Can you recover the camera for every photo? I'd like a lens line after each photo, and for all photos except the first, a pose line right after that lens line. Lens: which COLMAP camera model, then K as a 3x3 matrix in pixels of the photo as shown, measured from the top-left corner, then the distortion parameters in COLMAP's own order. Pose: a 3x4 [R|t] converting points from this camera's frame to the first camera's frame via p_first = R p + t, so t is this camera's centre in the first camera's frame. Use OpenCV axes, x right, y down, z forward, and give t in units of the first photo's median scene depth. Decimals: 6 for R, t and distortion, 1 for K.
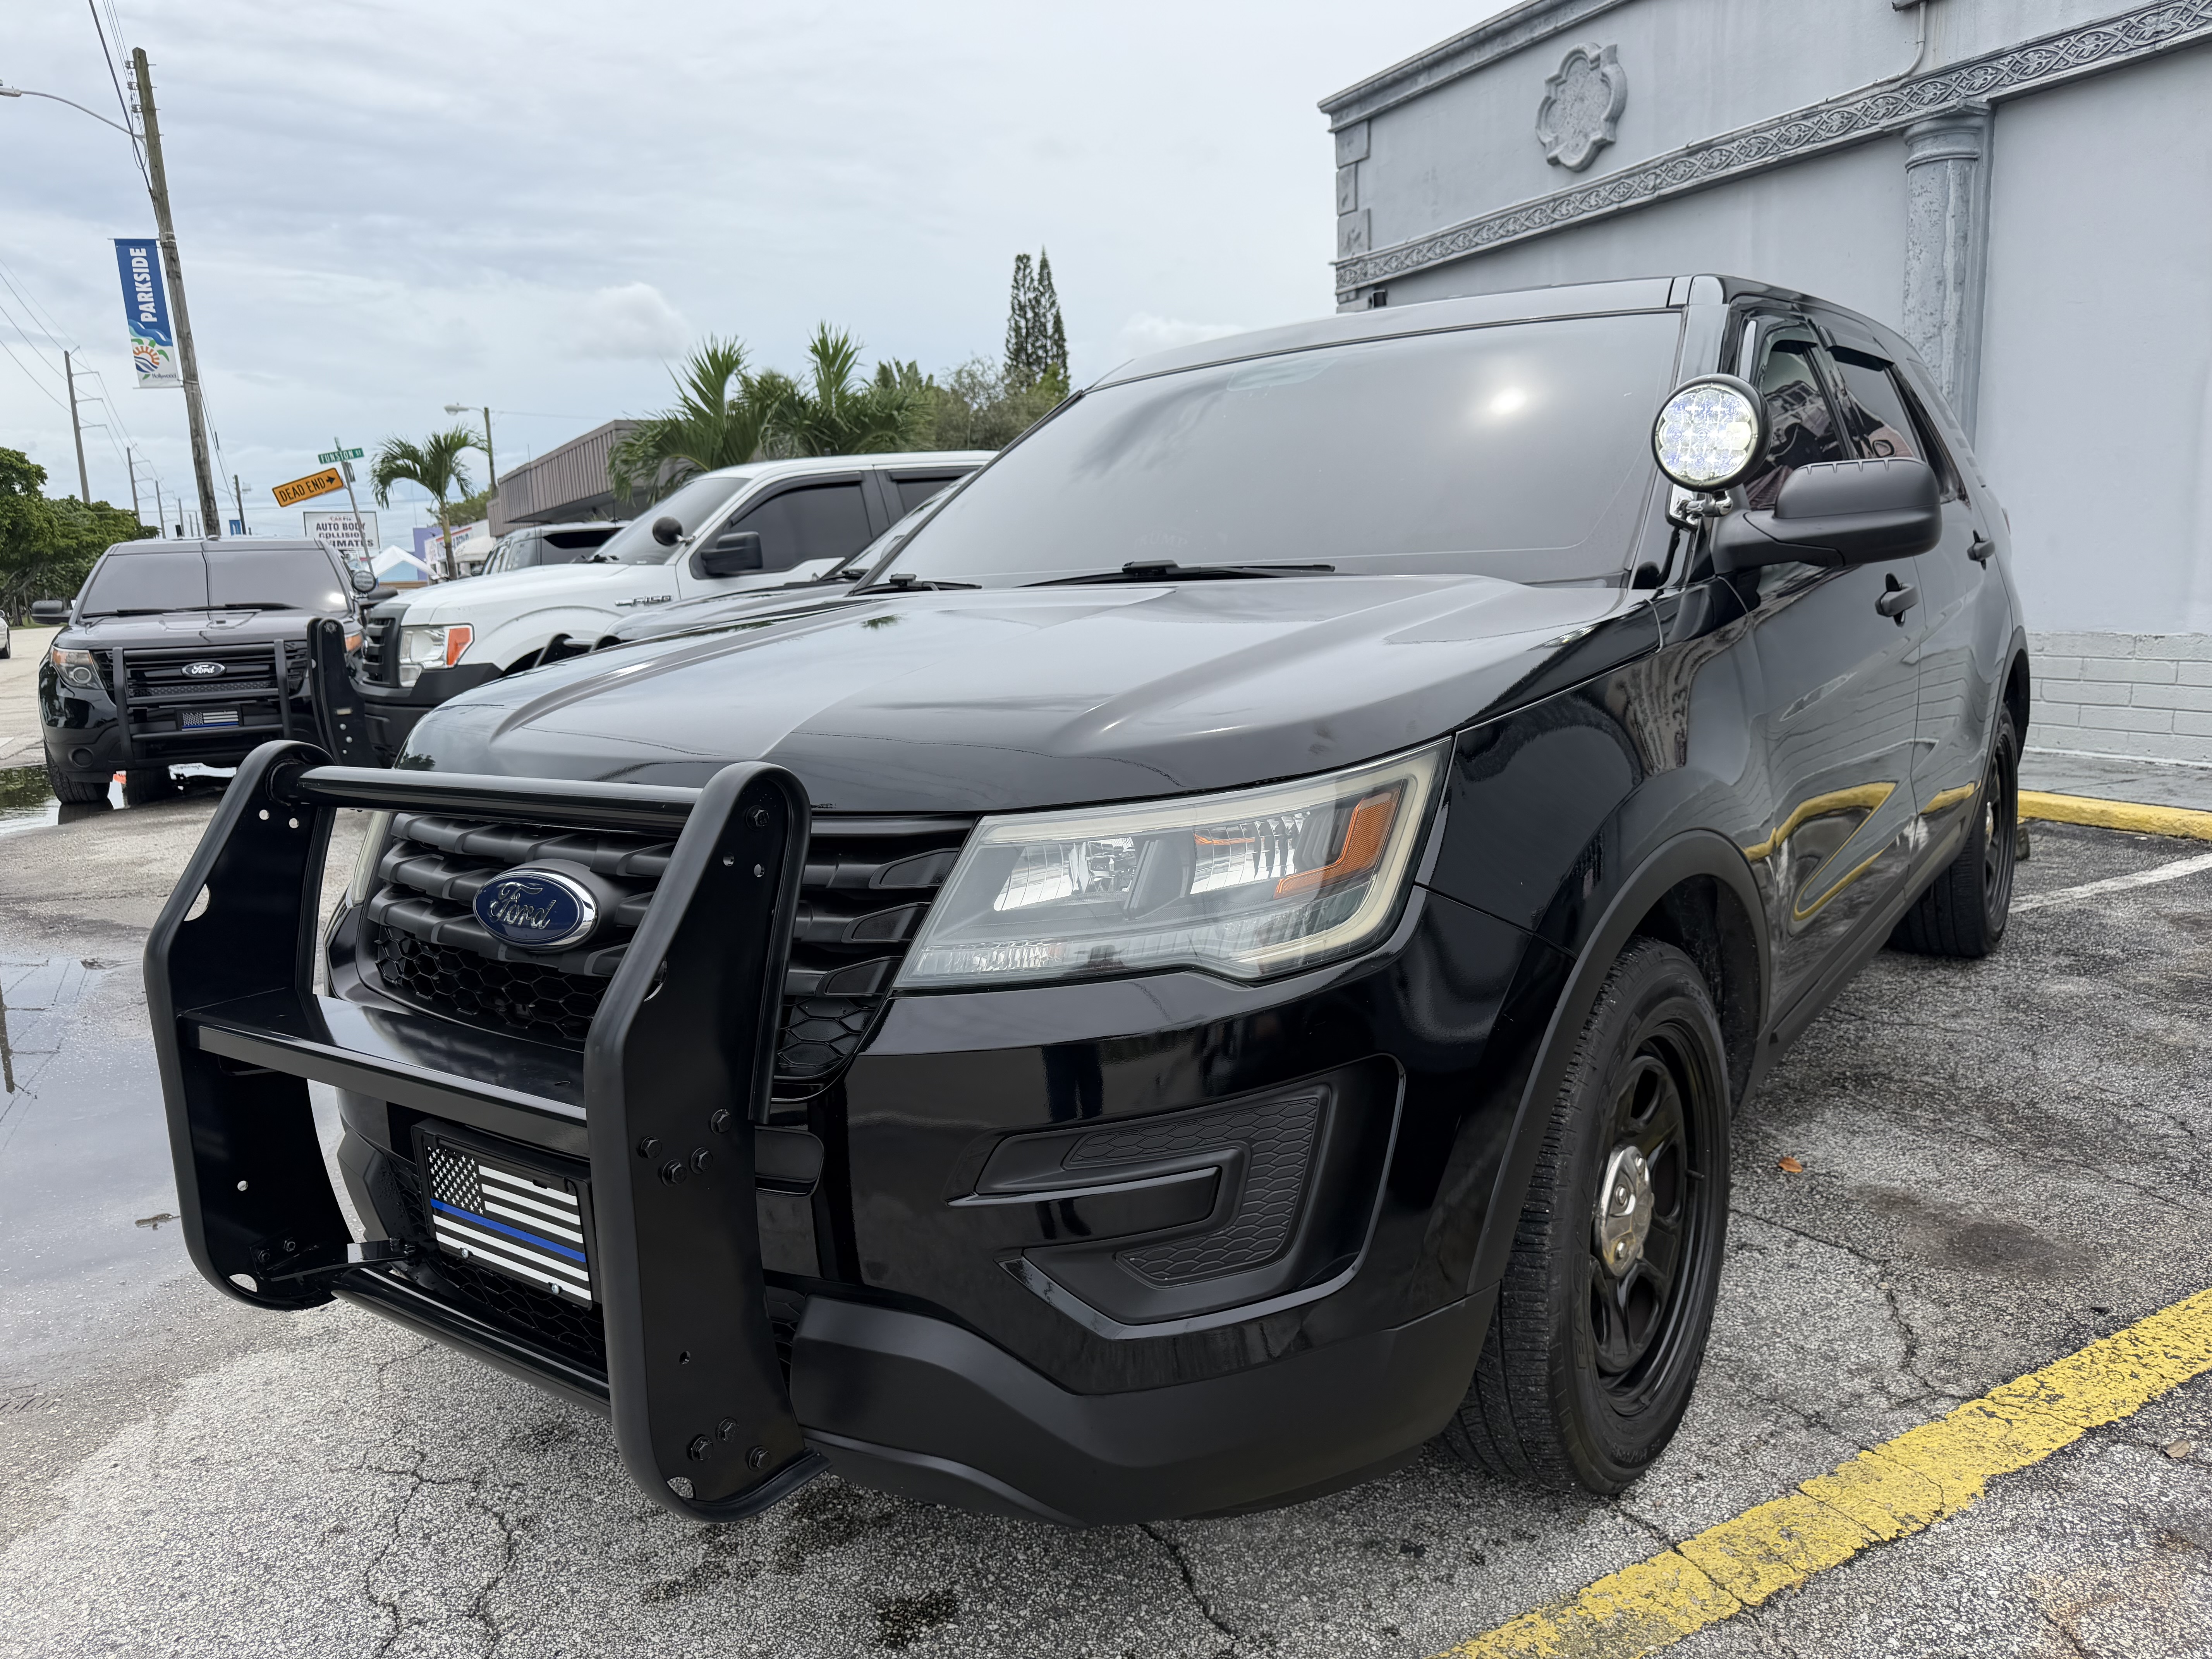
lens RADIAL K [[1582.6, 0, 1124.9], [0, 1582.6, 831.3], [0, 0, 1]] dist [0.001431, -0.006454]
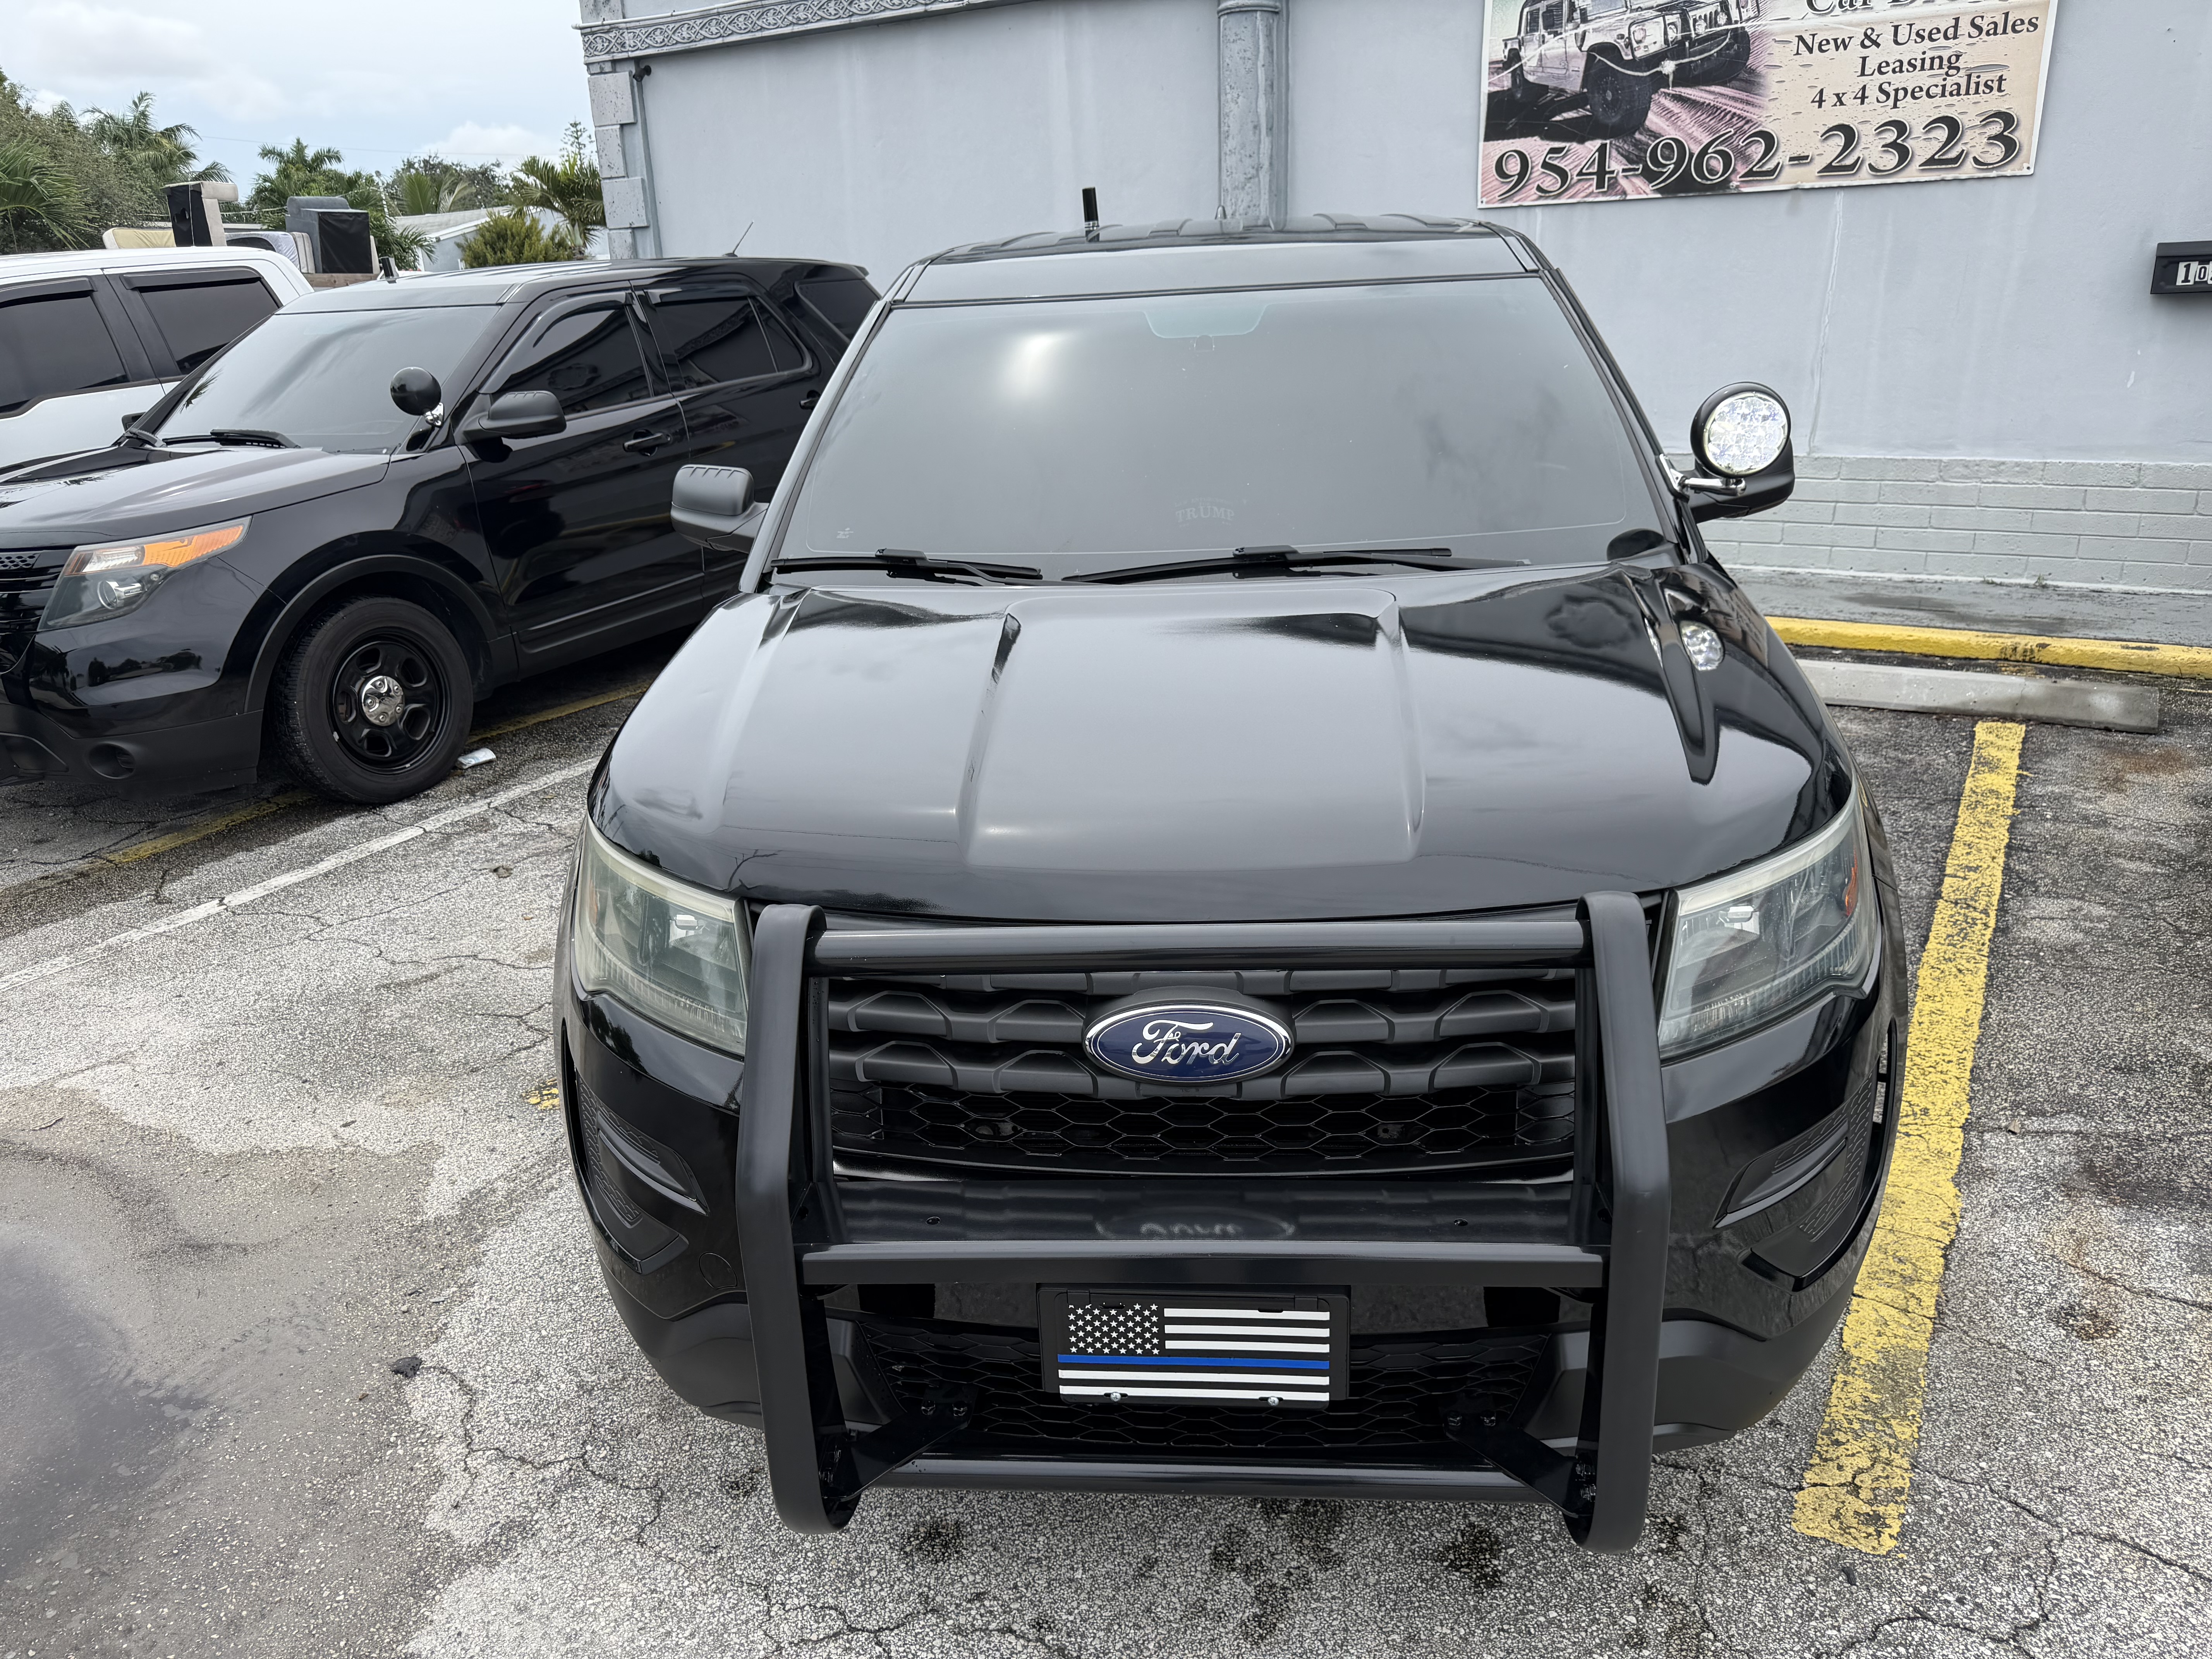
lens RADIAL K [[1582.6, 0, 1108.4], [0, 1582.6, 831.6], [0, 0, 1]] dist [0.001431, -0.006454]
pose [[0.854669, -0.160770, 0.493653, -0.164581], [0.087091, 0.981769, 0.168954, -0.046126], [-0.511816, -0.101407, 0.853089, 0.041417]]
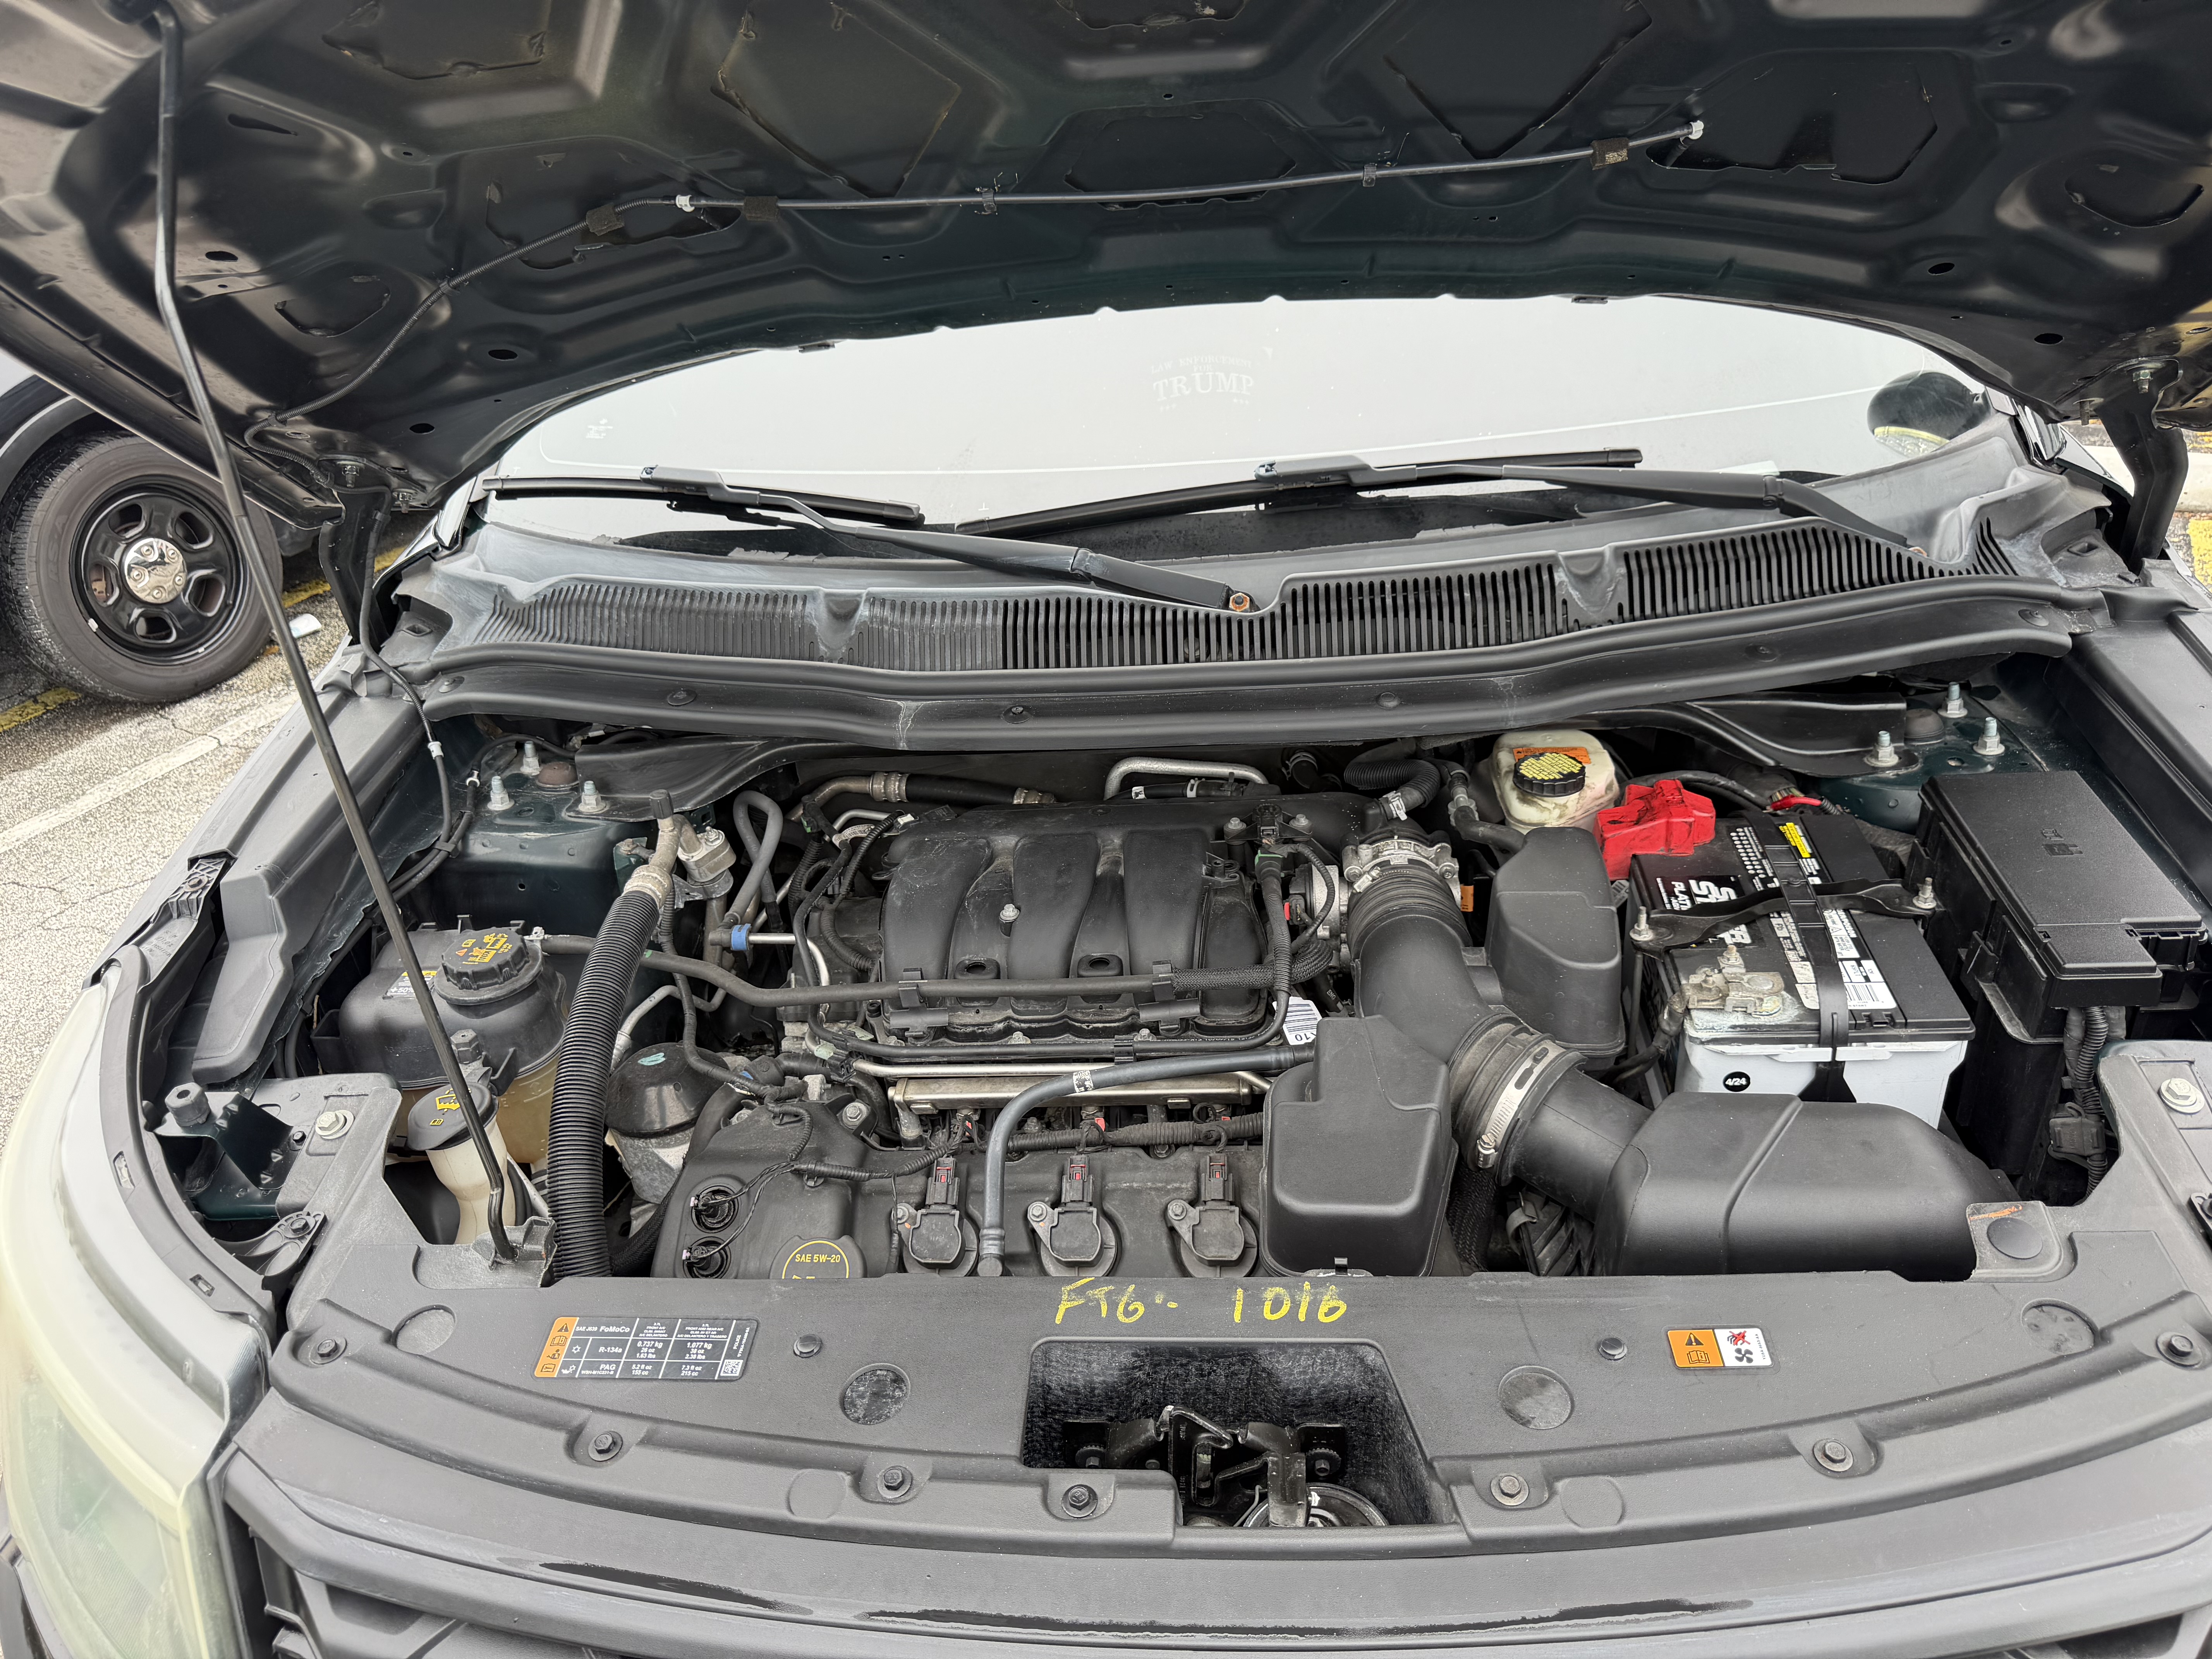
lens RADIAL K [[1582.6, 0, 1135.8], [0, 1582.6, 828.3], [0, 0, 1]] dist [0.001431, -0.006454]
pose [[0.837468, -0.274868, 0.472330, -0.097240], [0.121781, 0.936435, 0.329027, -0.064266], [-0.532745, -0.218028, 0.817708, 0.138574]]
